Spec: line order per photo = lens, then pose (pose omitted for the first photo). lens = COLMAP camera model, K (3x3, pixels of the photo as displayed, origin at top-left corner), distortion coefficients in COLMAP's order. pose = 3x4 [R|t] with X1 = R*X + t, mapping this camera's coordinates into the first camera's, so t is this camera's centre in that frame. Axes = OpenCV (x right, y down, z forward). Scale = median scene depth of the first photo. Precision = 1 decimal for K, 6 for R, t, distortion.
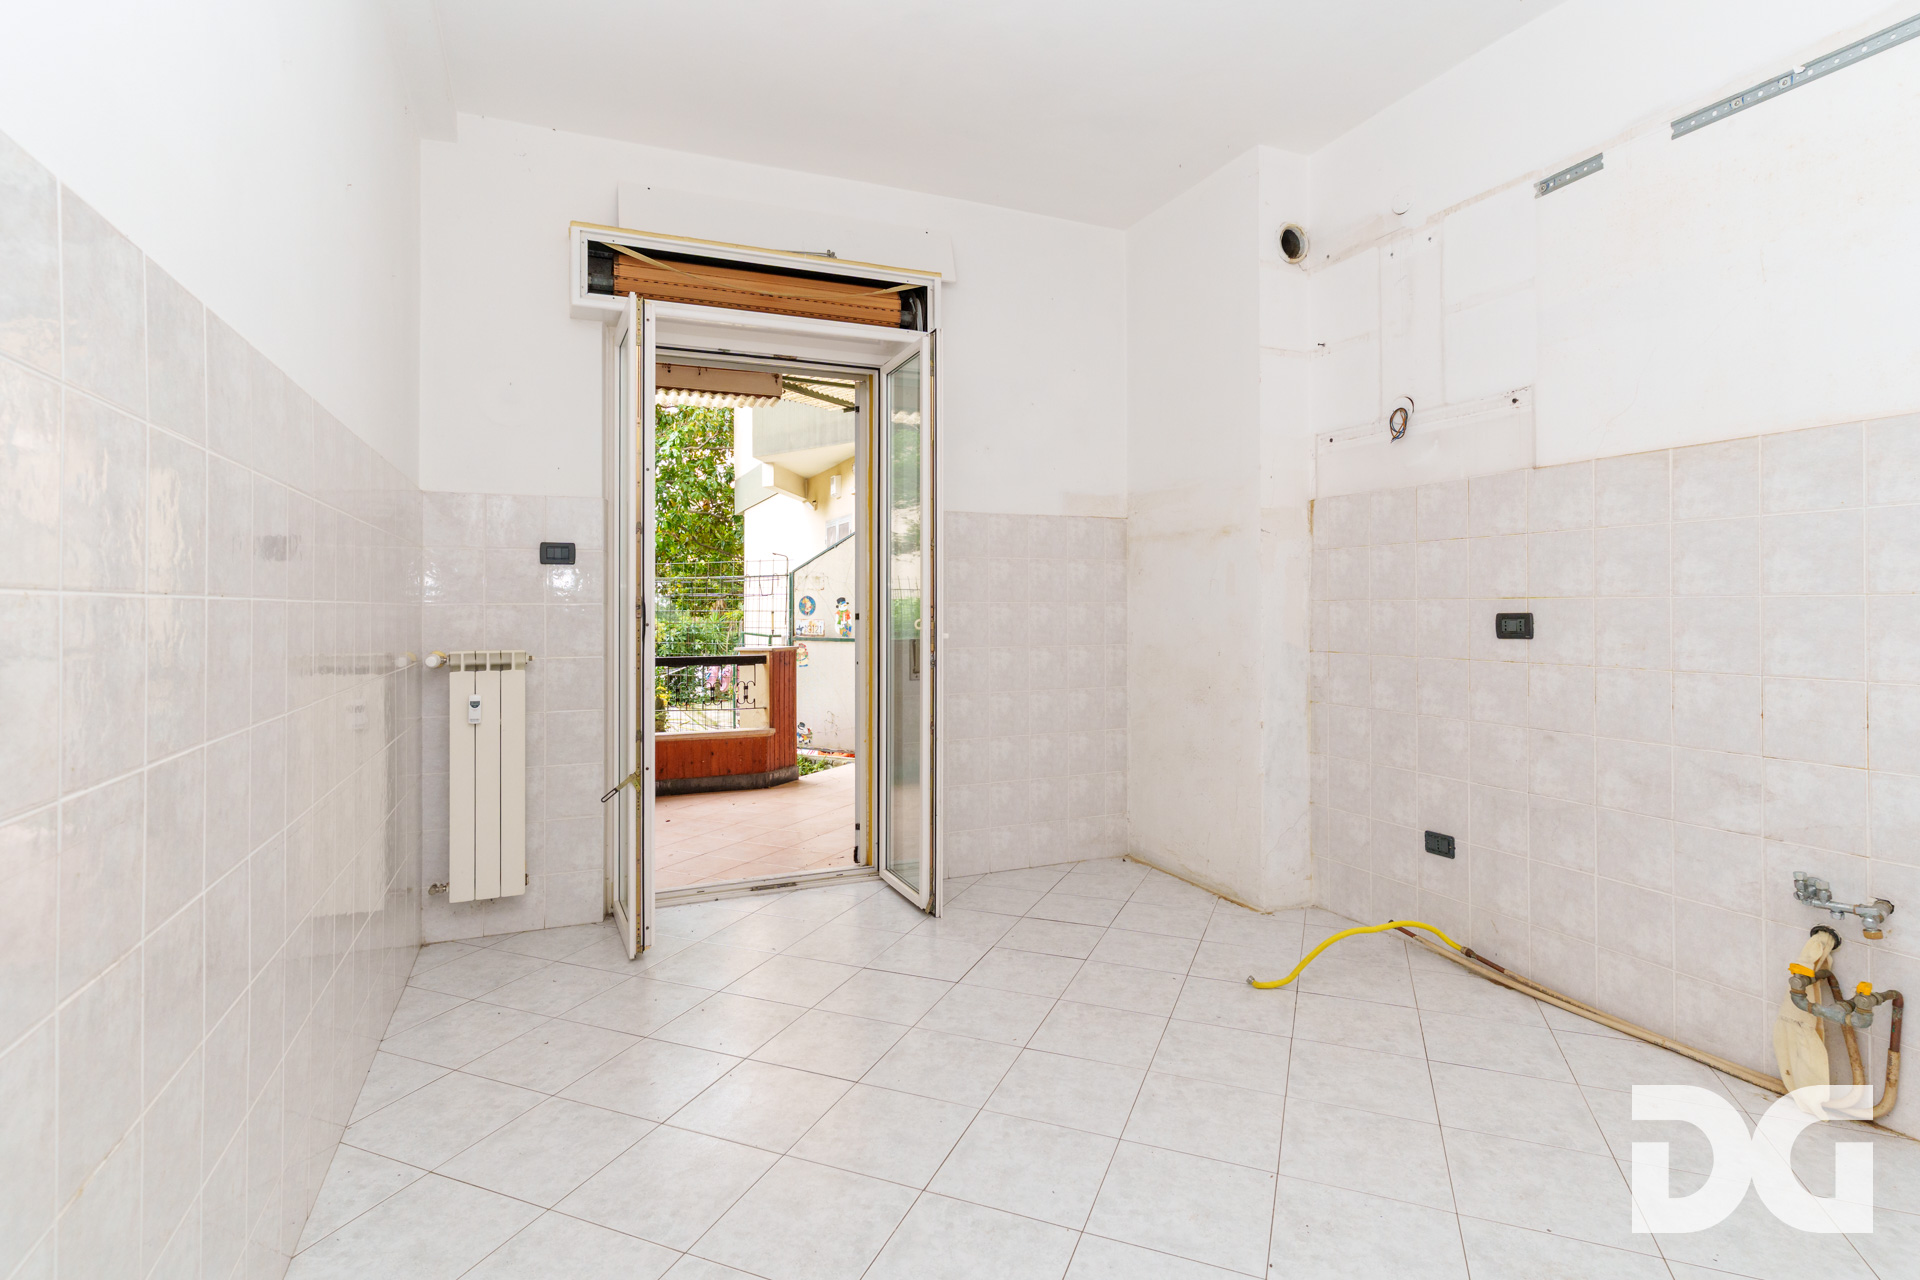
lens RADIAL K [[919.0, 0, 906.8], [0, 919.0, 595.6], [0, 0, 1]] dist [0.002082, 0.001384]
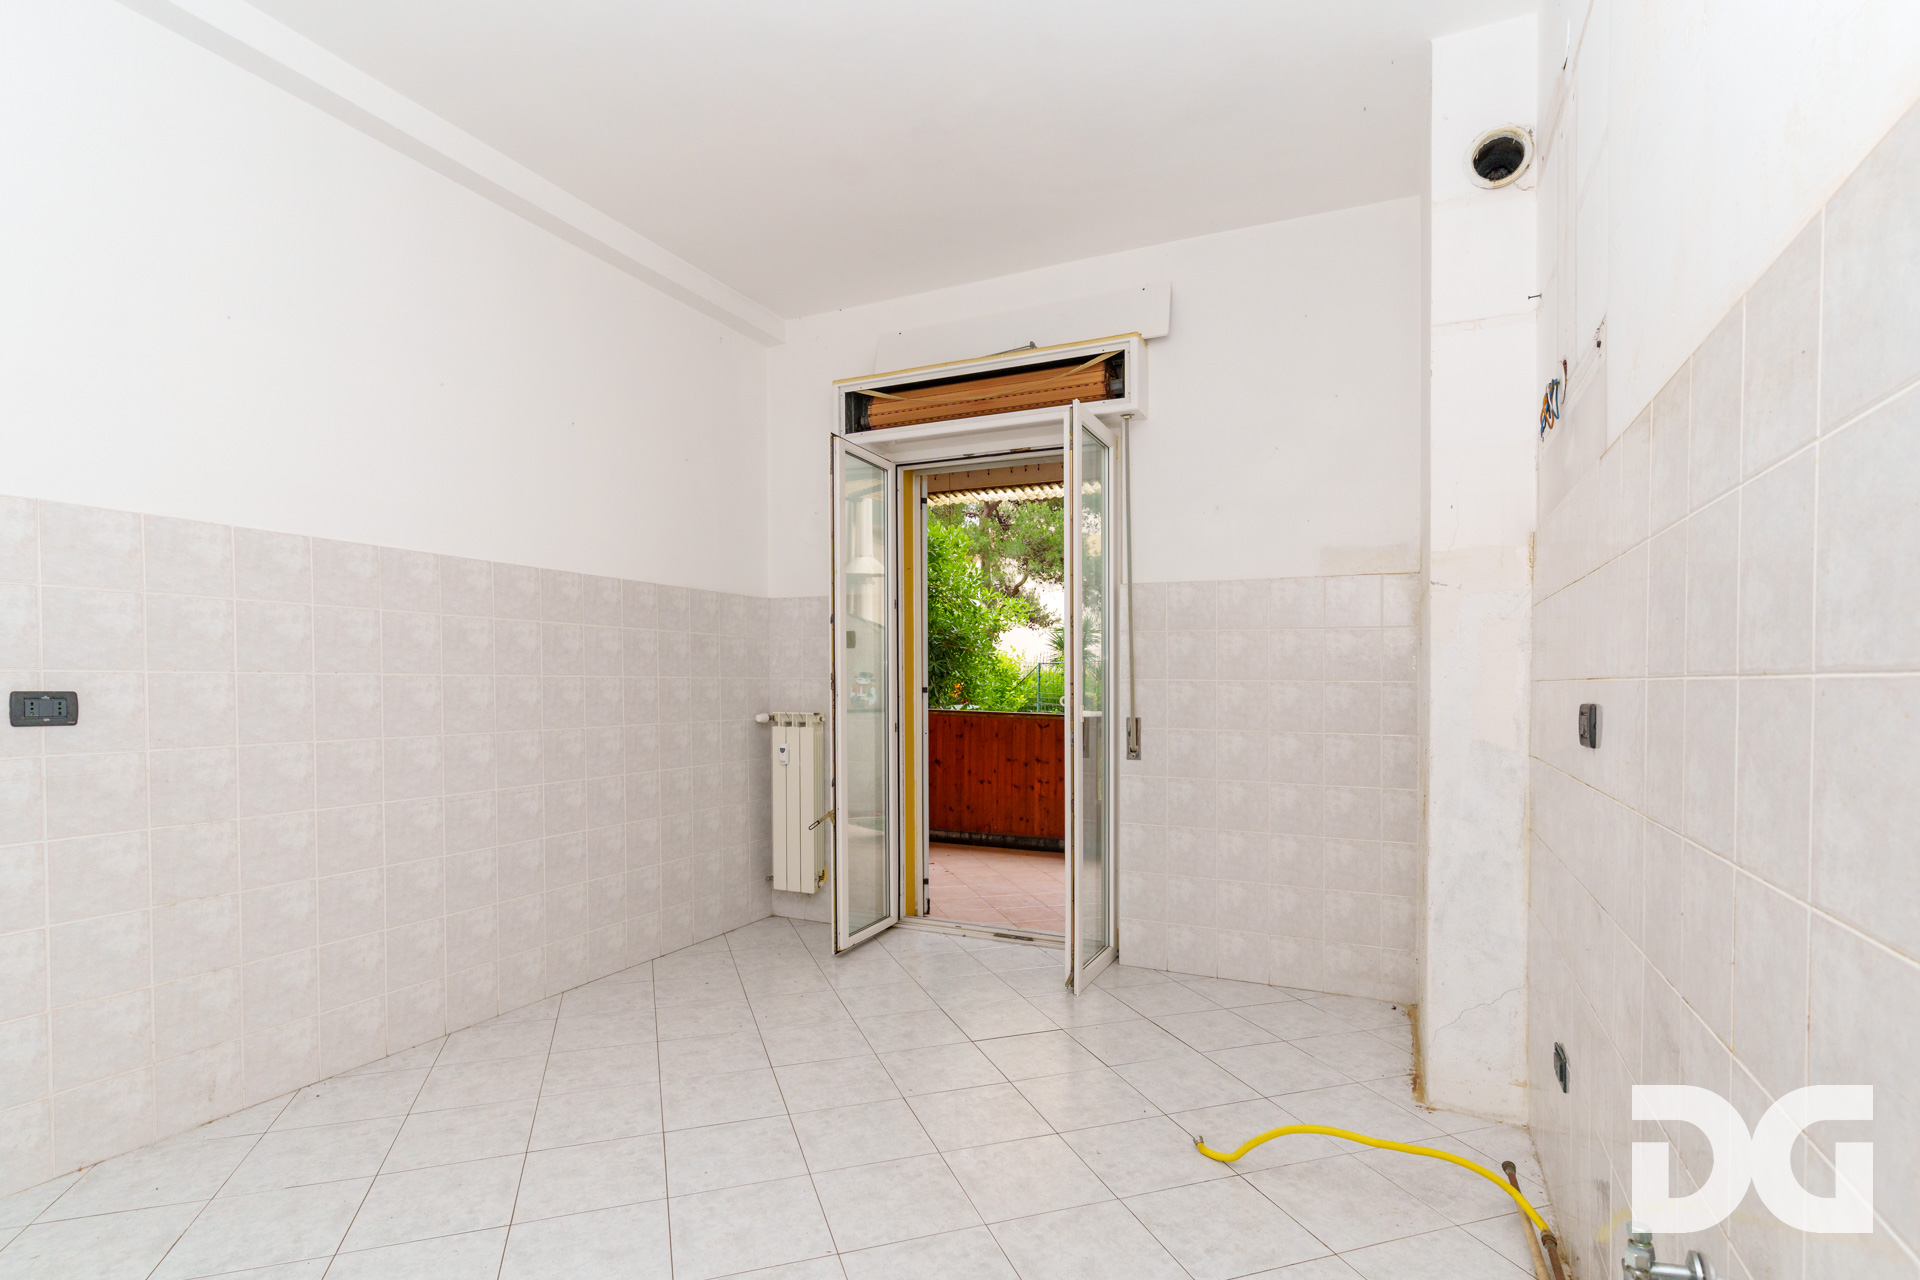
lens RADIAL K [[919.0, 0, 974.7], [0, 919.0, 696.1], [0, 0, 1]] dist [0.002082, 0.001384]
pose [[0.678089, 0.020493, -0.734694, 0.664644], [0.000733, 0.999592, 0.028559, -0.002931], [0.734980, -0.019904, 0.677797, 0.241068]]
